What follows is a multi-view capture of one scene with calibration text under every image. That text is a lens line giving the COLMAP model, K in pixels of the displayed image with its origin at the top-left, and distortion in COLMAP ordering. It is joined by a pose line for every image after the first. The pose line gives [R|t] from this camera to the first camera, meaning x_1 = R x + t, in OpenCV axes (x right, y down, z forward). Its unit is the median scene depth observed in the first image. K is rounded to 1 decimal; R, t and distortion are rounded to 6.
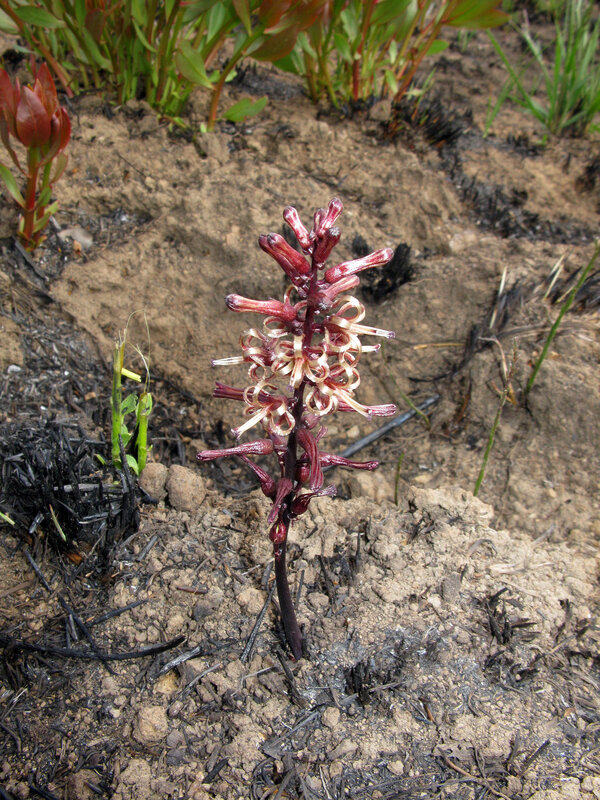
lens RADIAL K [[793.2, 0, 300.0], [0, 793.2, 400.0], [0, 0, 1]] dist [-0.193329, 0.159196]
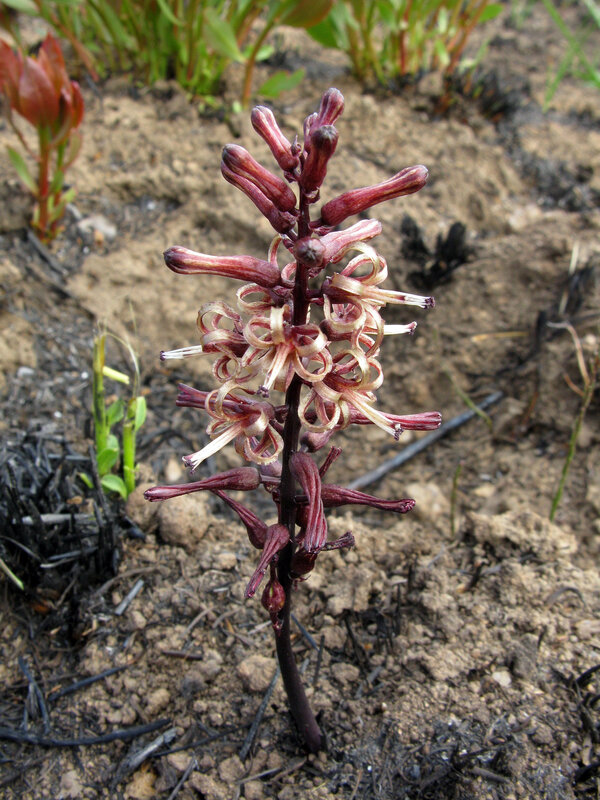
lens RADIAL K [[793.2, 0, 300.0], [0, 793.2, 400.0], [0, 0, 1]] dist [-0.193329, 0.159196]
pose [[0.997004, -0.017295, -0.075397, 0.022005], [0.017476, 0.999846, 0.001748, -0.003551], [0.075356, -0.003060, 0.997152, 0.139904]]
